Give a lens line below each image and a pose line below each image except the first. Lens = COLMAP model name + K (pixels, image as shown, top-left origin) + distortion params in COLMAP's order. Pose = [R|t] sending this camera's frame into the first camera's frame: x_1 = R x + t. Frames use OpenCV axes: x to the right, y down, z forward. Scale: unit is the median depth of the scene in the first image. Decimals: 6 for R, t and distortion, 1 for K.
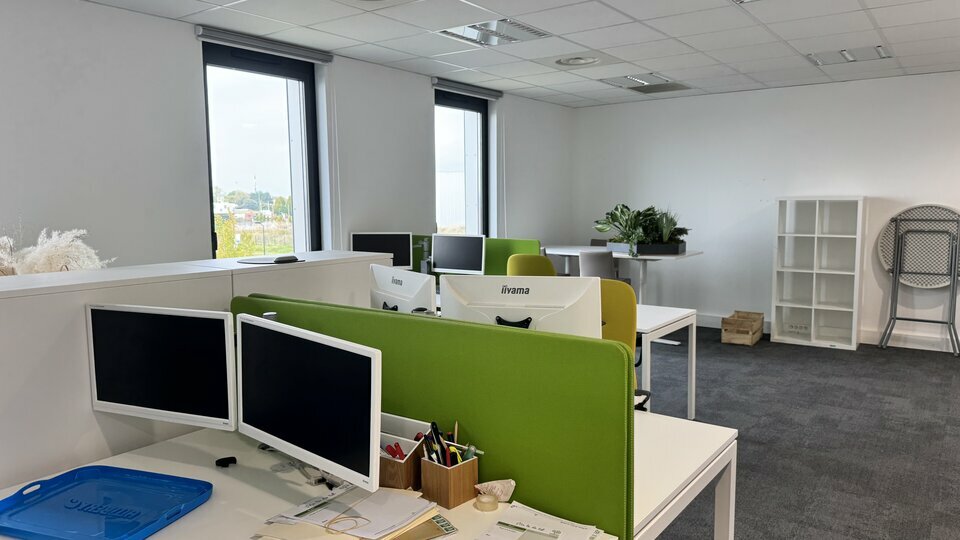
lens RADIAL K [[681.7, 0, 472.8], [0, 681.7, 271.0], [0, 0, 1]] dist [0.049777, -0.057512]
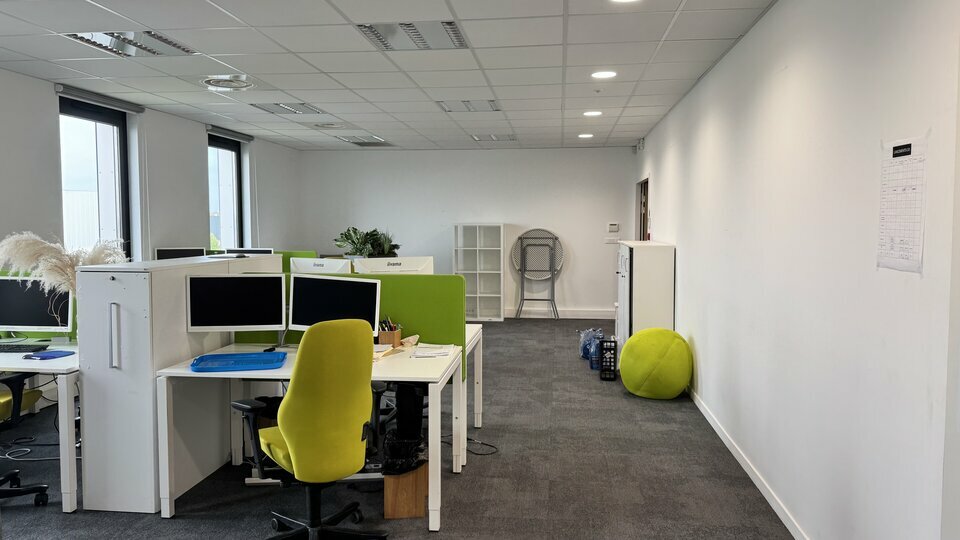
lens RADIAL K [[681.7, 0, 482.4], [0, 681.7, 273.6], [0, 0, 1]] dist [0.049777, -0.057512]
pose [[0.871044, -0.028037, 0.490404, -0.235965], [0.043484, 0.998851, -0.020131, 0.035284], [-0.489276, 0.038860, 0.871263, -0.321509]]
